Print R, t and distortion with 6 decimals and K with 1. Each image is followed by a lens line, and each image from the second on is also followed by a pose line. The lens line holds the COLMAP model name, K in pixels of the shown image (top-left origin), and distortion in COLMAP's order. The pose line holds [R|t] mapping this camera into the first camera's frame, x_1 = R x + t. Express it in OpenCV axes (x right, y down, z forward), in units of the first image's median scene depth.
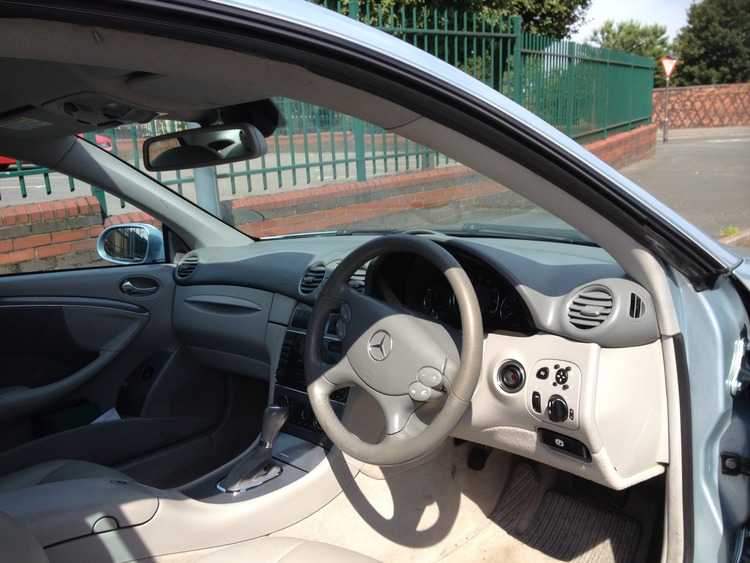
lens RADIAL K [[711.6, 0, 375.0], [0, 711.6, 281.5], [0, 0, 1]] dist [0.107404, -0.214559]
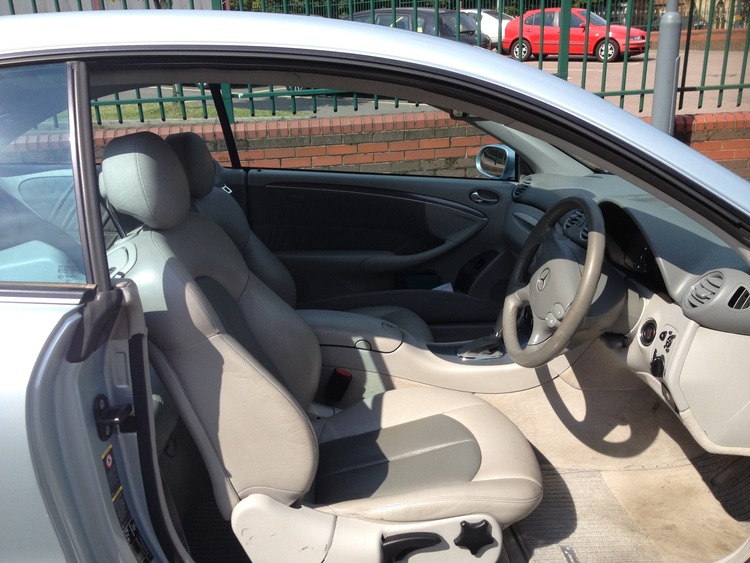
lens RADIAL K [[711.6, 0, 375.0], [0, 711.6, 281.5], [0, 0, 1]] dist [0.107404, -0.214559]
pose [[0.750690, 0.241549, -0.614914, 0.444453], [-0.147201, 0.968521, 0.200747, -0.094811], [0.644047, -0.060183, 0.762615, -0.148309]]
